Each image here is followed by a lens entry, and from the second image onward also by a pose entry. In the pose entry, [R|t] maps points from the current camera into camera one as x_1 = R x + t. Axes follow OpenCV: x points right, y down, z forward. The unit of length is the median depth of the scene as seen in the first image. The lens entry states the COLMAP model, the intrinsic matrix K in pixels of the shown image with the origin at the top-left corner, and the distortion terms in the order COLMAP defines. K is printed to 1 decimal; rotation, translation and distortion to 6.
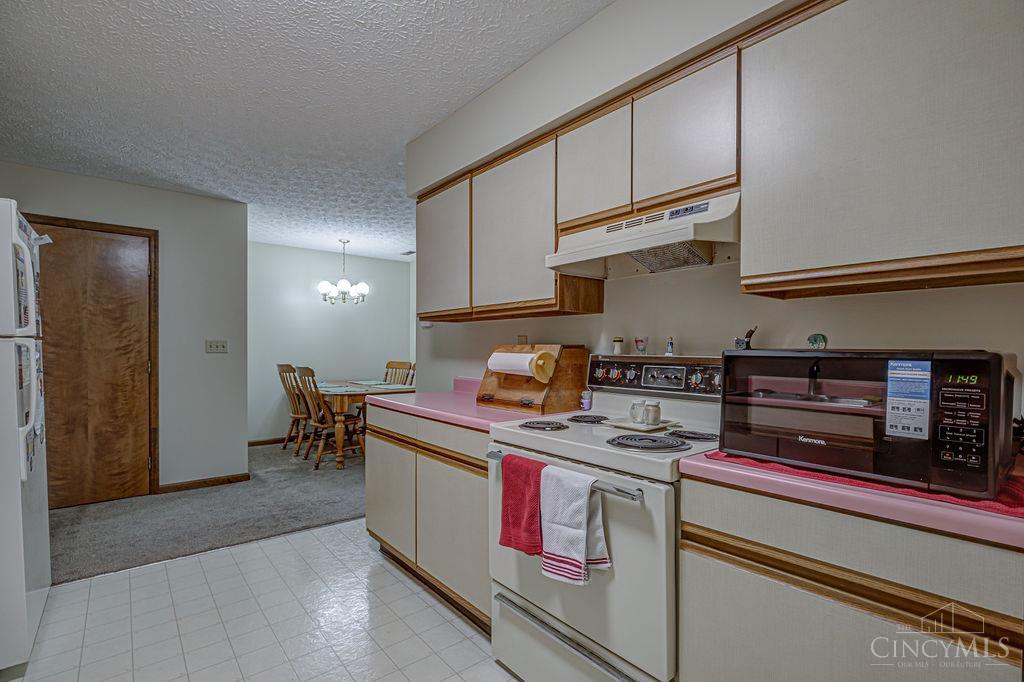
lens RADIAL K [[478.3, 0, 507.6], [0, 478.3, 352.1], [0, 0, 1]] dist [0.007487, -0.000769]
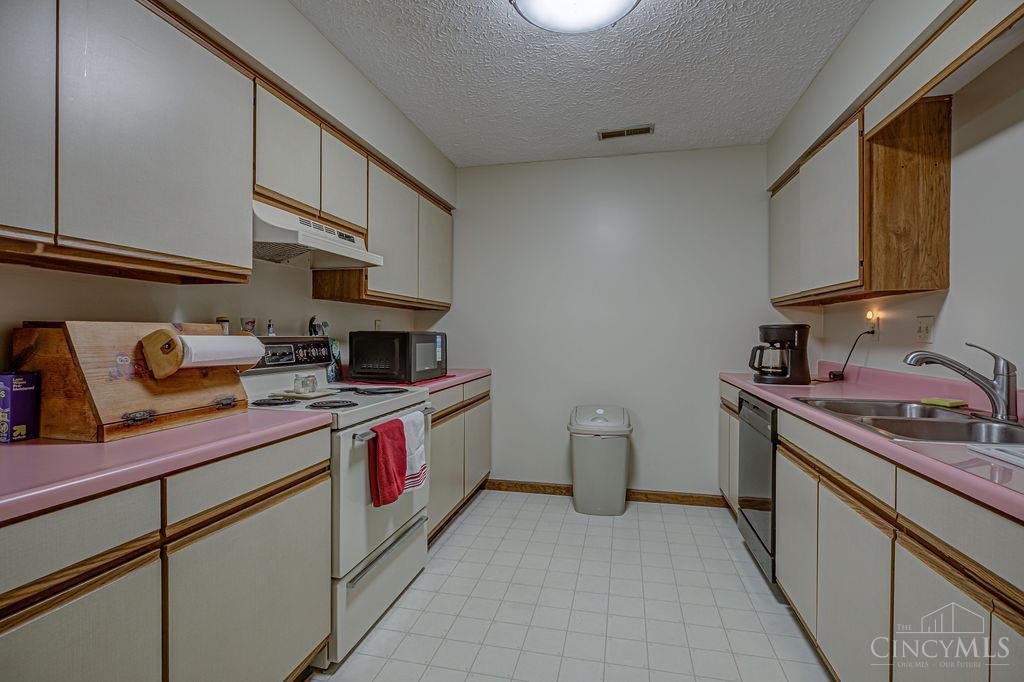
lens RADIAL K [[478.3, 0, 509.1], [0, 478.3, 338.6], [0, 0, 1]] dist [0.007487, -0.000769]
pose [[-0.607085, -0.016392, 0.794468, -0.479332], [-0.001878, 0.999814, 0.019193, -0.004830], [-0.794634, 0.010160, -0.607003, 0.649177]]
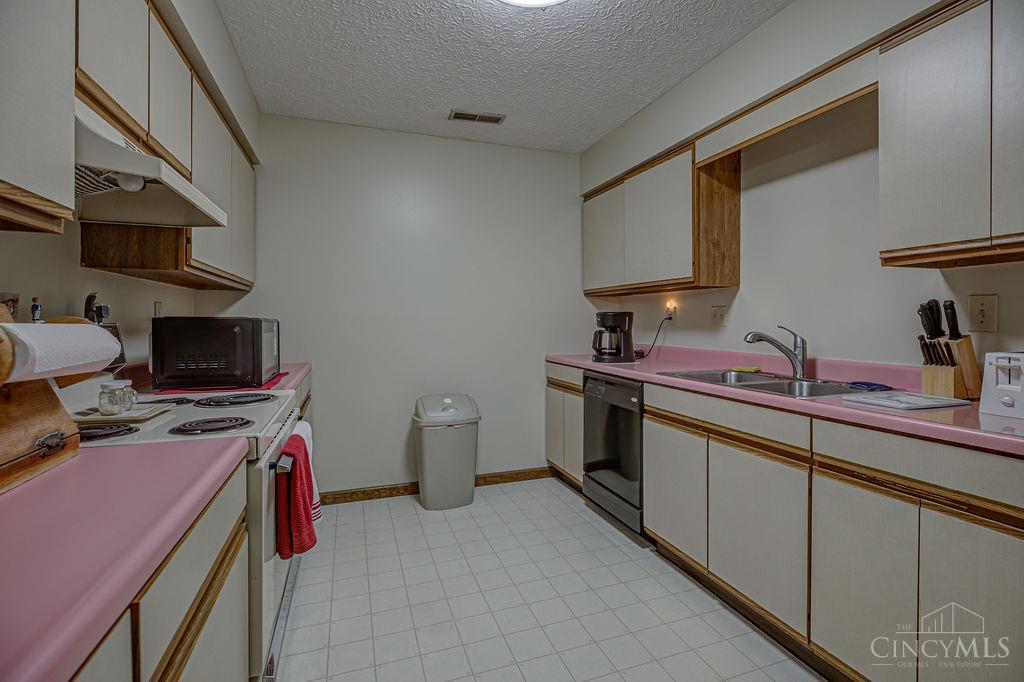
lens RADIAL K [[478.3, 0, 511.0], [0, 478.3, 325.2], [0, 0, 1]] dist [0.007487, -0.000769]
pose [[-0.939444, -0.008673, 0.342593, -0.278152], [-0.003097, 0.999854, 0.016821, -0.002854], [-0.342689, 0.014741, -0.939333, 0.740634]]
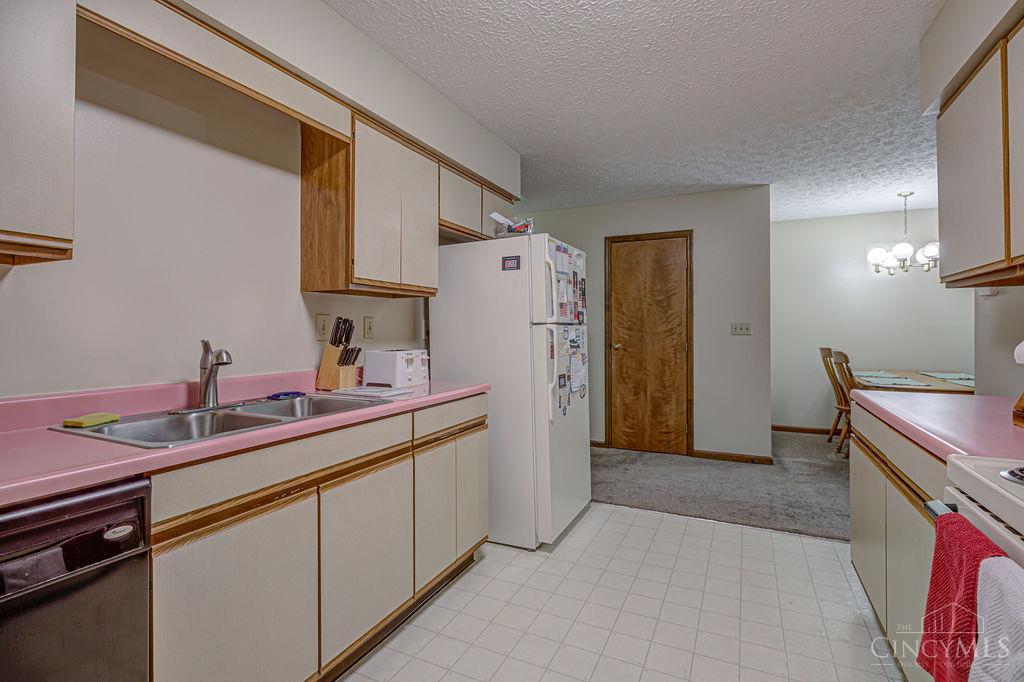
lens RADIAL K [[478.3, 0, 526.8], [0, 478.3, 327.4], [0, 0, 1]] dist [0.007487, -0.000769]
pose [[0.442514, -0.012026, -0.896681, 0.138568], [-0.001001, 0.999903, -0.013904, 0.000219], [0.896761, 0.007050, 0.442459, 0.133863]]
